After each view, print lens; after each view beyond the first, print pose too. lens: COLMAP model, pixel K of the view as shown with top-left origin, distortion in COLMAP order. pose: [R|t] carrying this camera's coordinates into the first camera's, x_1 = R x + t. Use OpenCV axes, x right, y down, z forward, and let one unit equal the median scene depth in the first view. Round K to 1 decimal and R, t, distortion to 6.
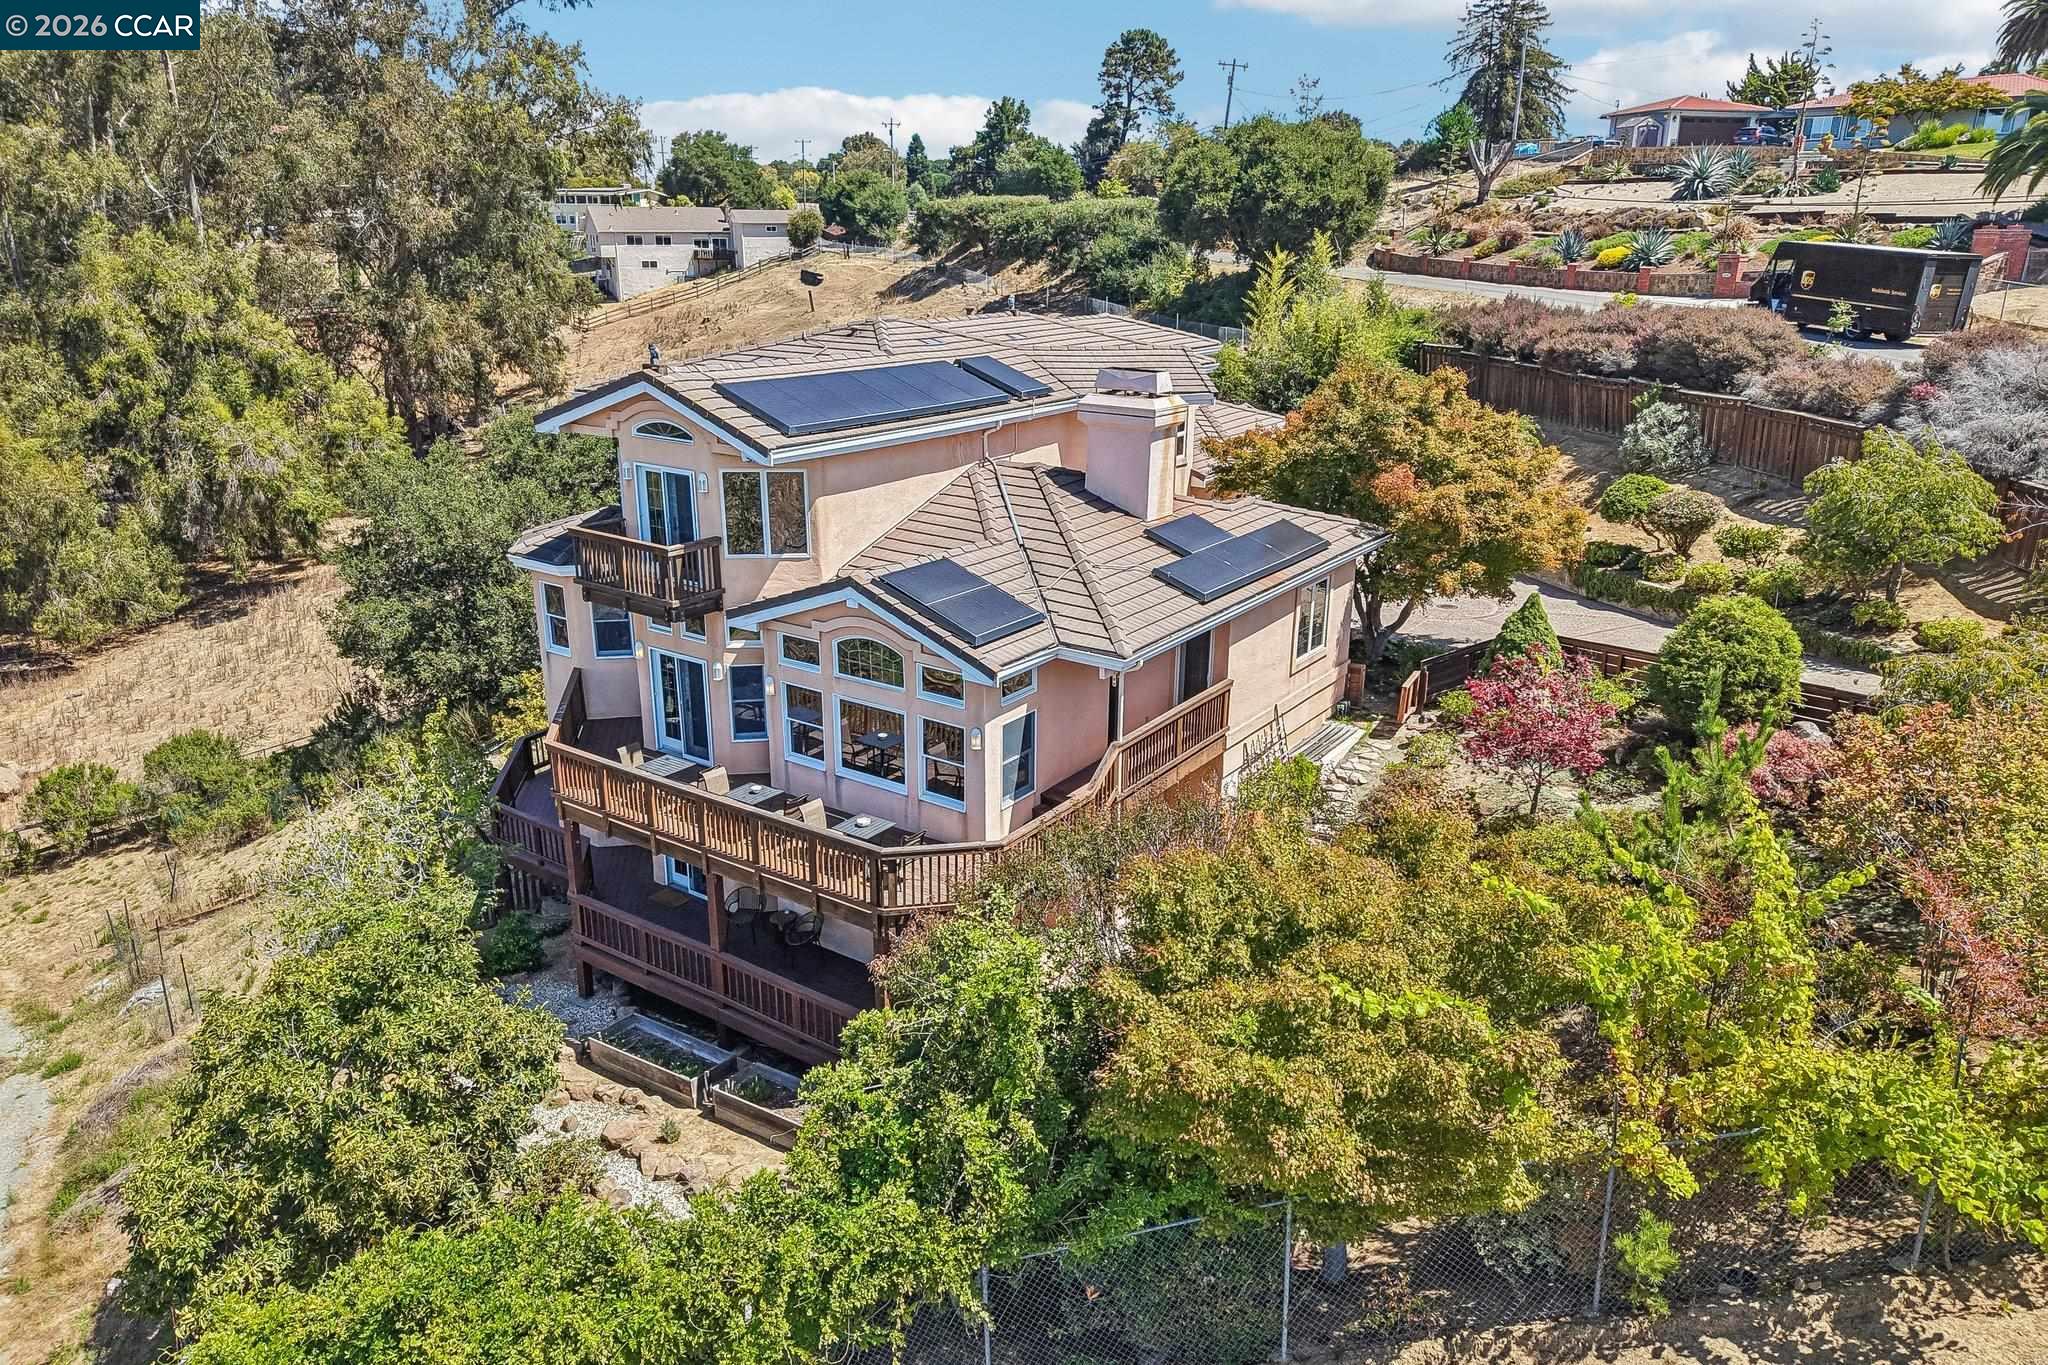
lens RADIAL K [[1371.8, 0, 1018.0], [0, 1371.8, 685.5], [0, 0, 1]] dist [0.005265, 0.000254]
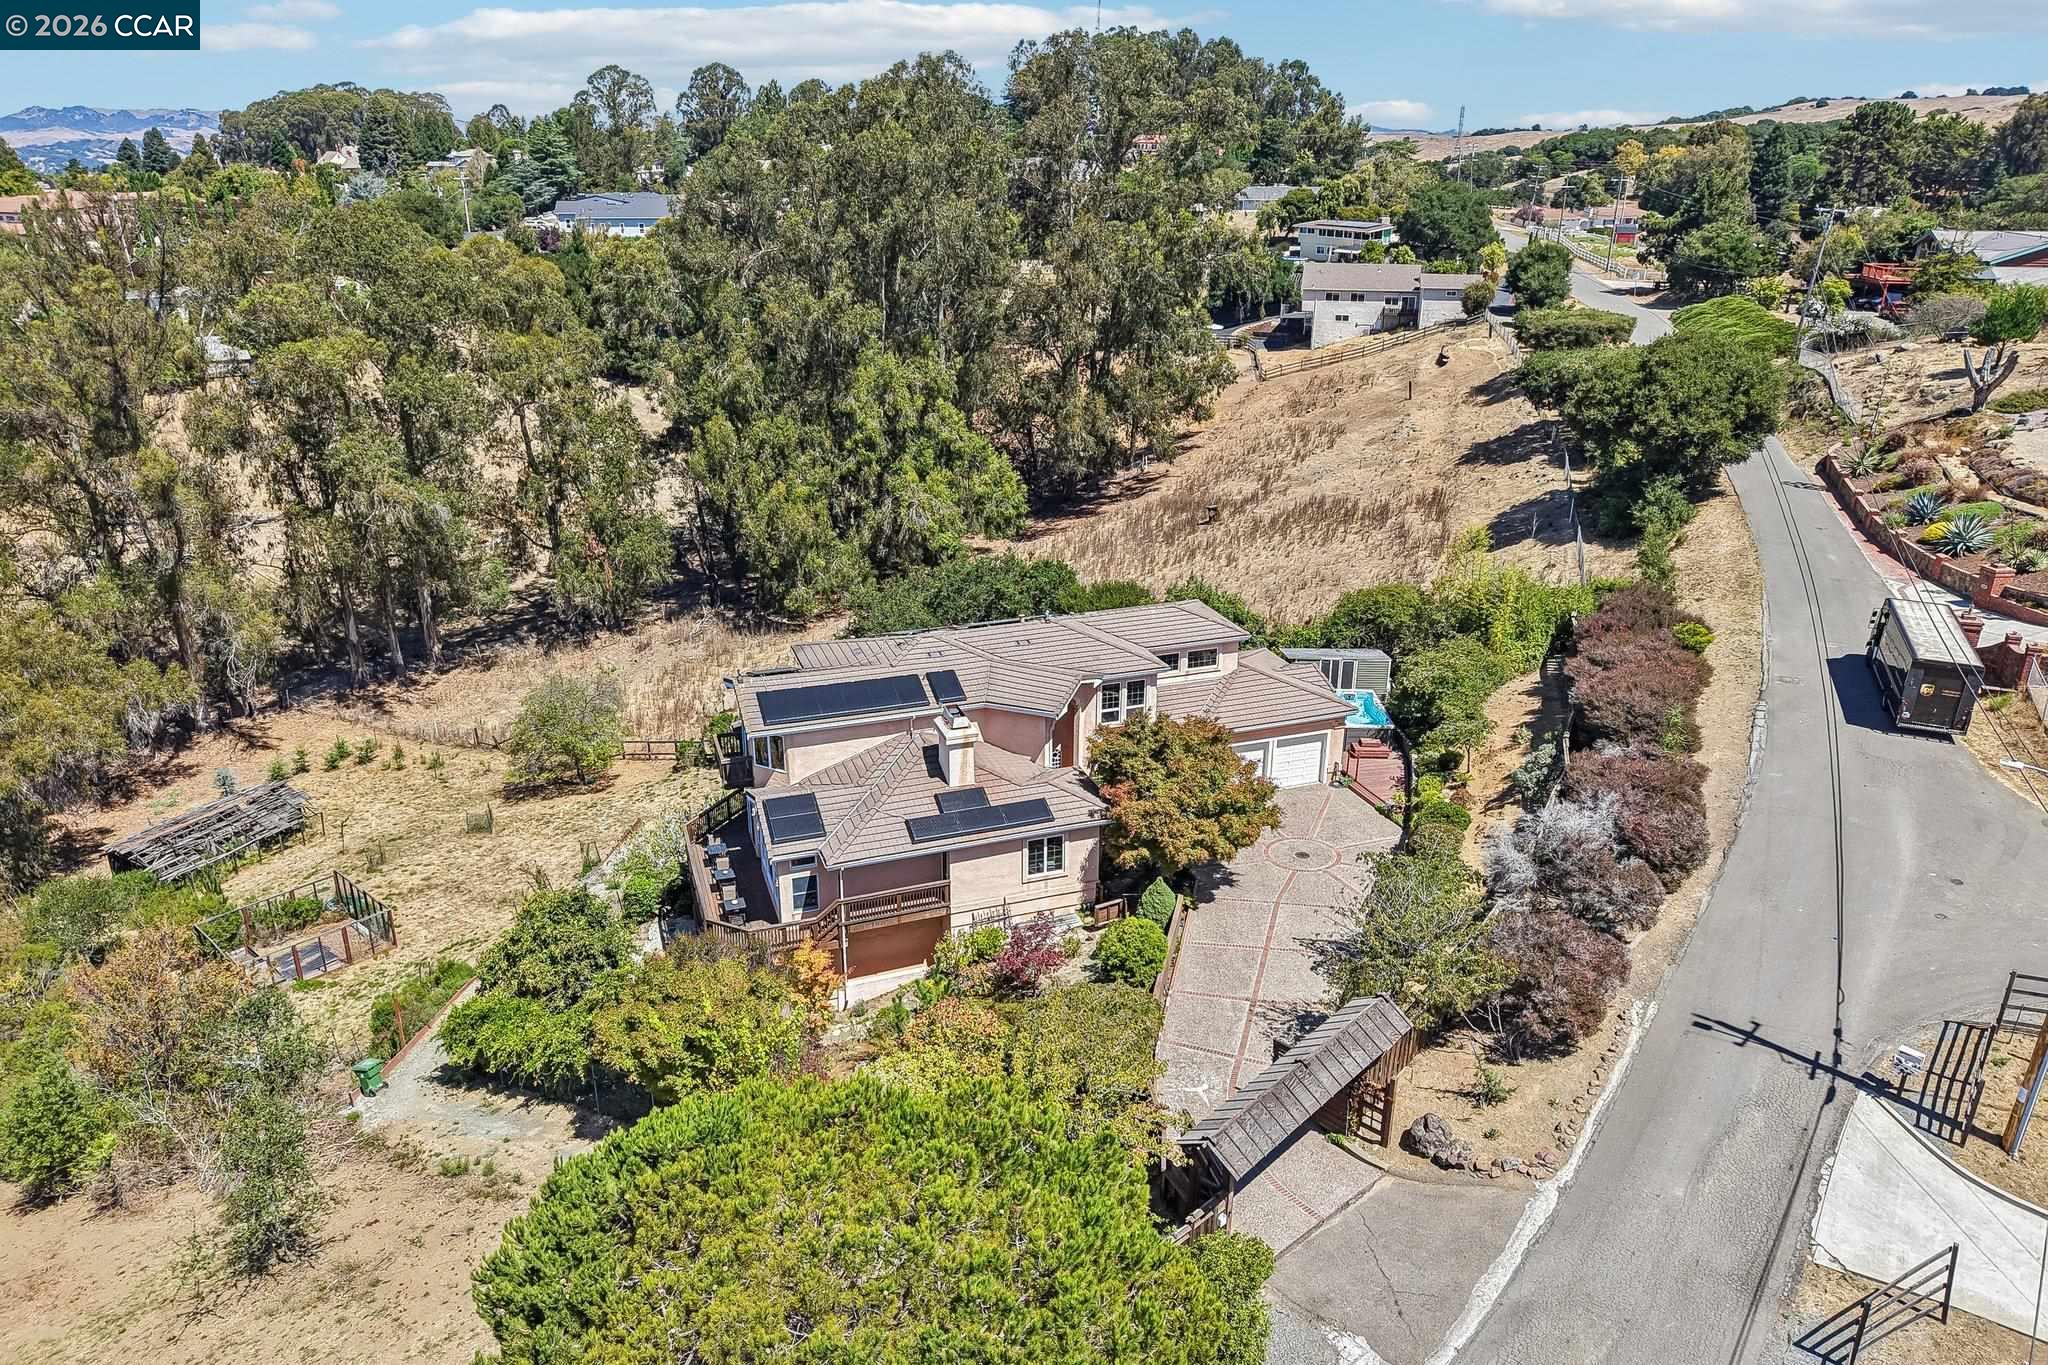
lens RADIAL K [[1375.8, 0, 1025.3], [0, 1375.8, 687.1], [0, 0, 1]] dist [0.023311, -0.002503]
pose [[0.818113, 0.208385, -0.535972, 0.368076], [-0.181730, 0.977957, 0.102834, -0.147171], [0.545586, 0.013272, 0.837949, -0.186169]]
